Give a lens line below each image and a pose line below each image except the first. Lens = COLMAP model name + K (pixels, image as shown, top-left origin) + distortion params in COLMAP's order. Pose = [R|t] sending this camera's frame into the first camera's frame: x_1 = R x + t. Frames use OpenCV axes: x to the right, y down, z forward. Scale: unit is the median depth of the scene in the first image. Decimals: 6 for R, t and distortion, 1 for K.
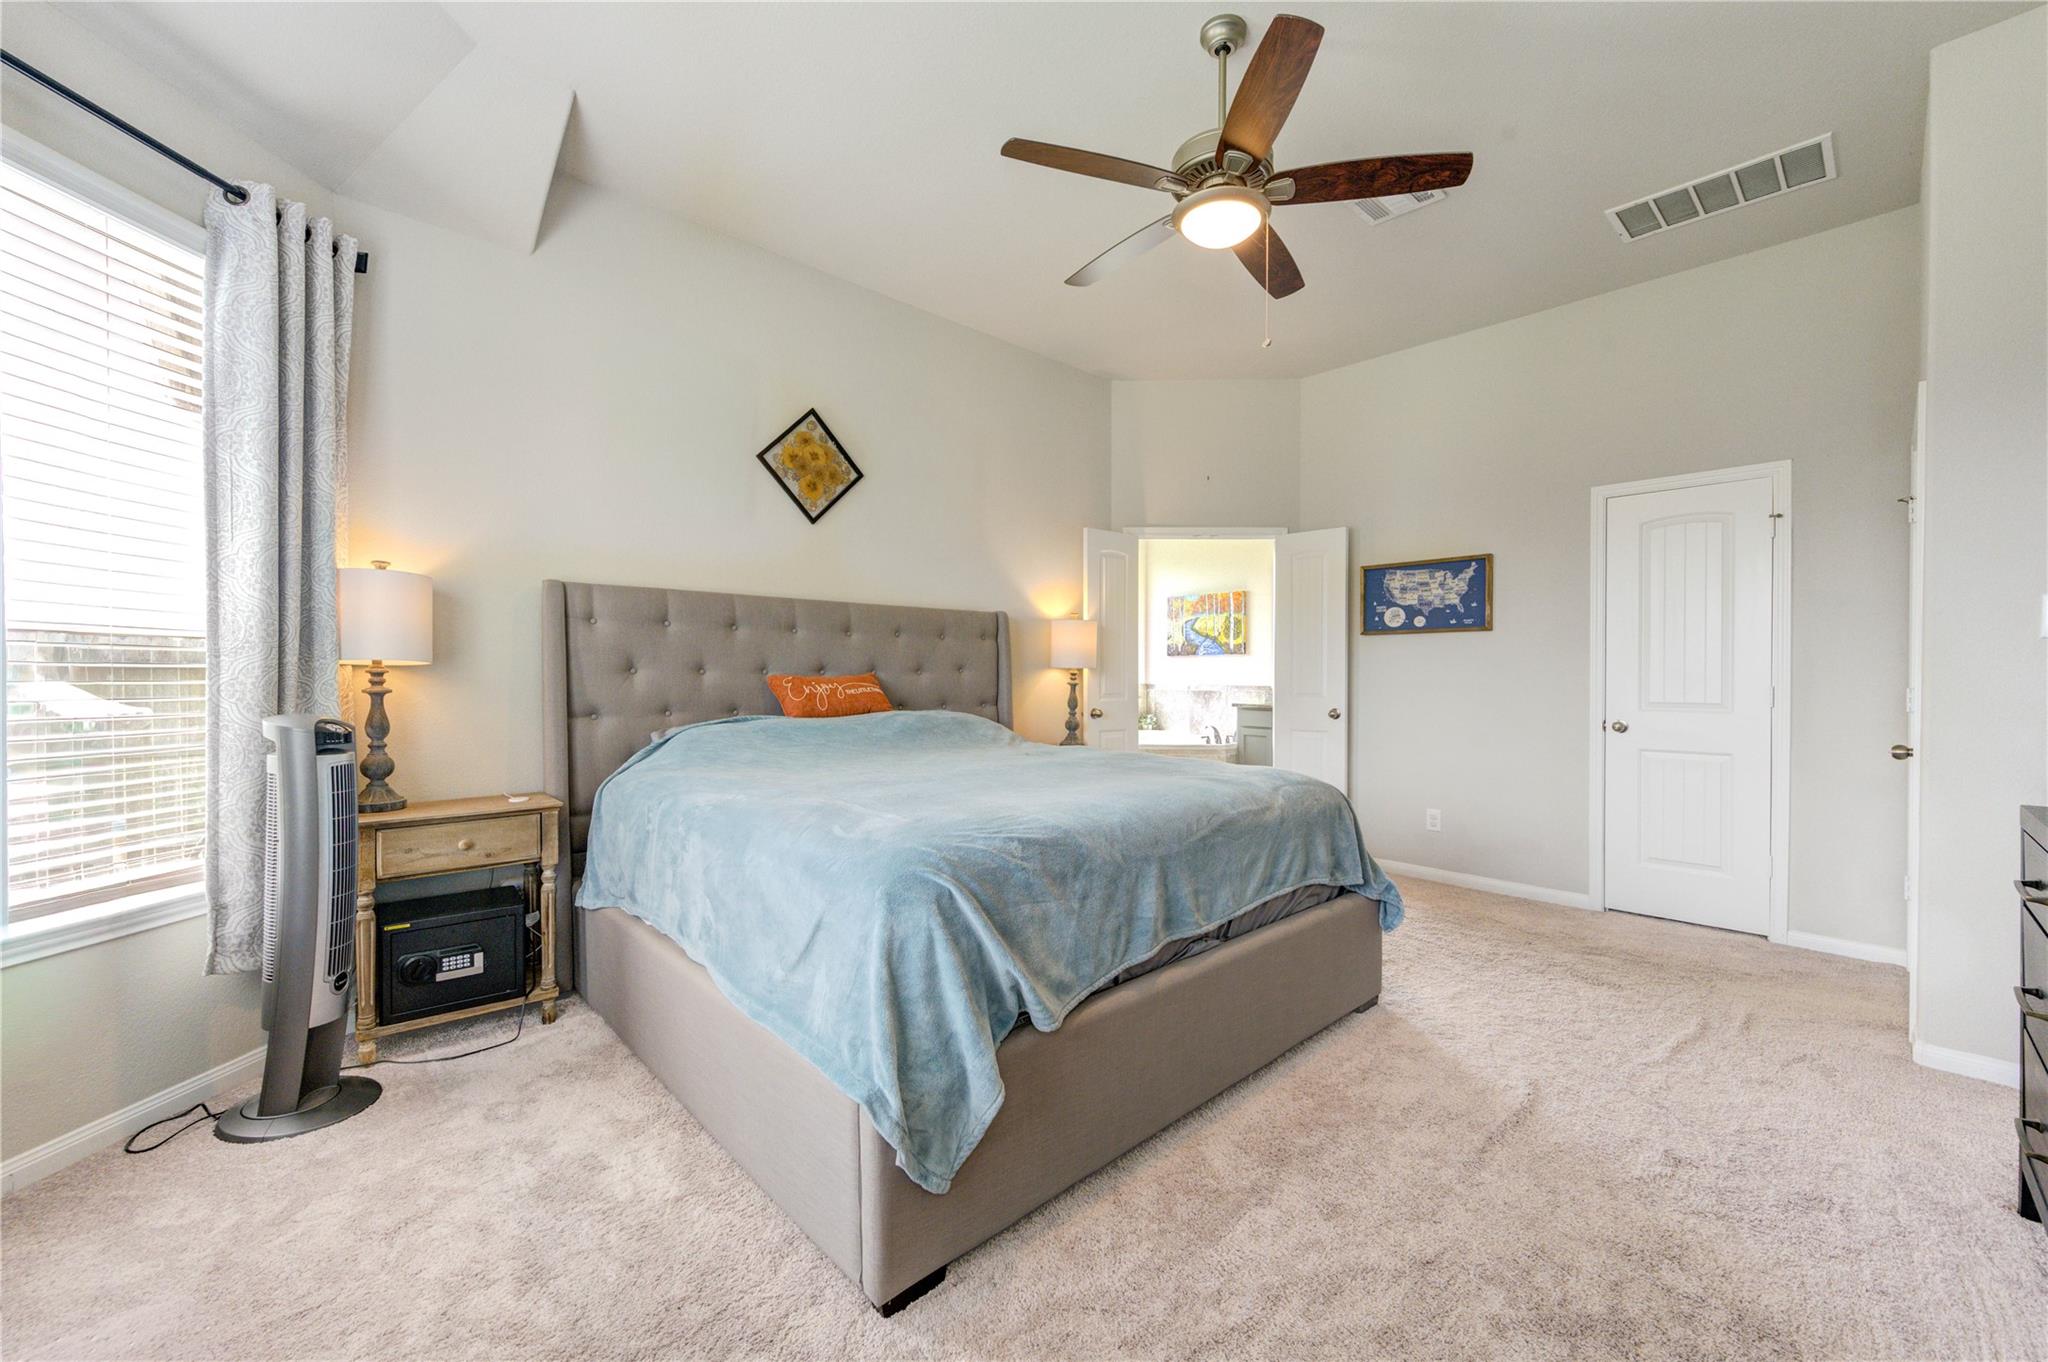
lens RADIAL K [[799.2, 0, 1035.4], [0, 799.2, 679.2], [0, 0, 1]] dist [-0.001671, -0.000353]
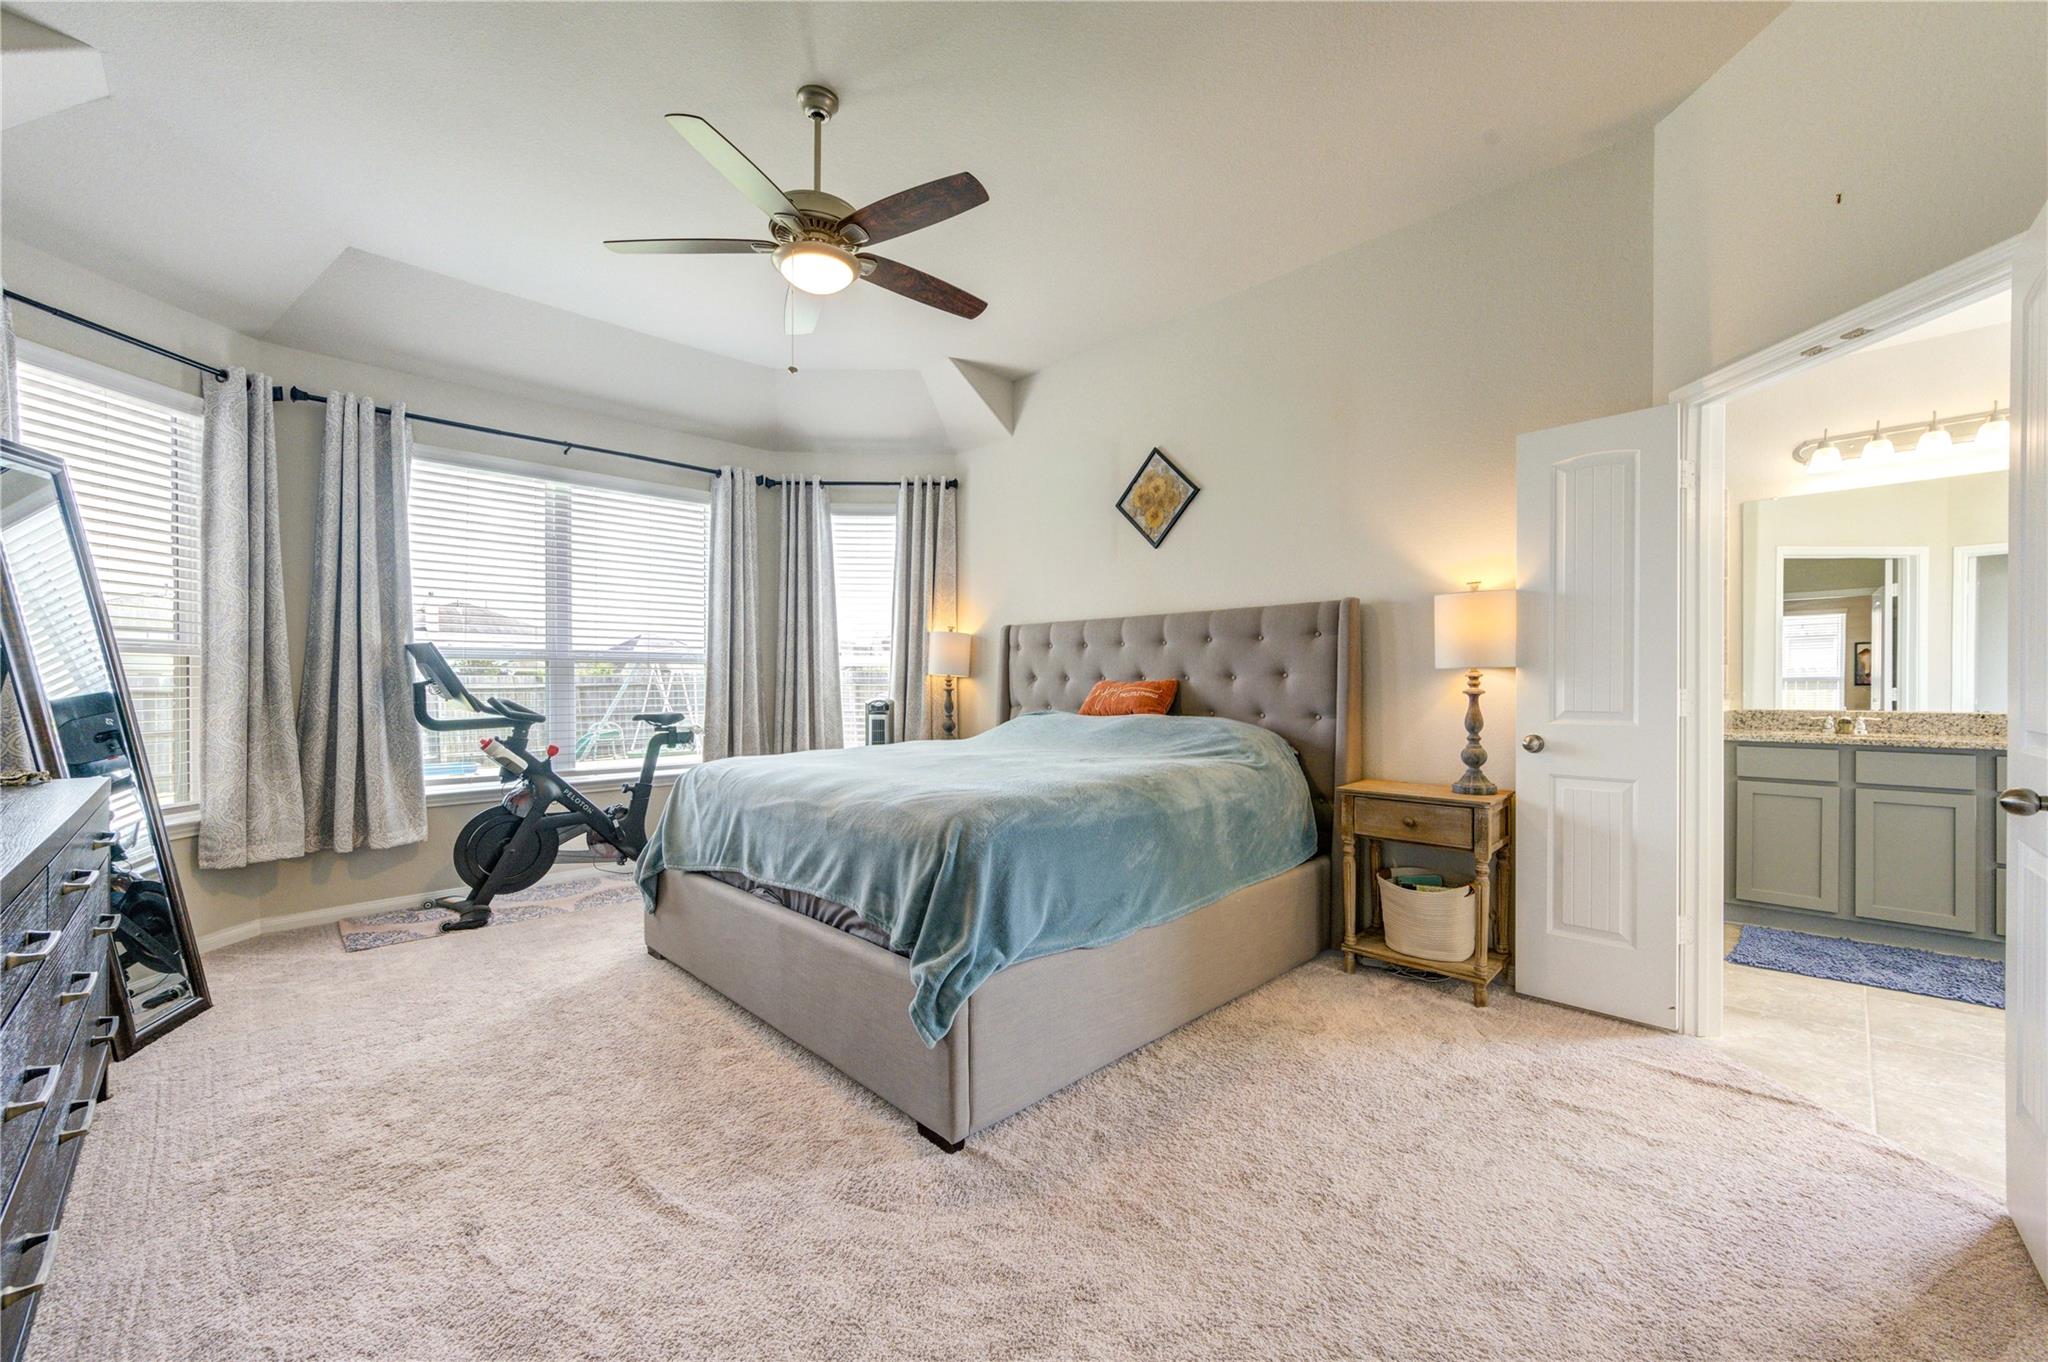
lens RADIAL K [[799.2, 0, 1035.4], [0, 799.2, 679.2], [0, 0, 1]] dist [-0.001671, -0.000353]
pose [[0.019975, -0.002241, -0.999798, 0.855990], [0.000516, 0.999997, -0.002231, -0.004778], [0.999800, -0.000471, 0.019976, 0.799911]]
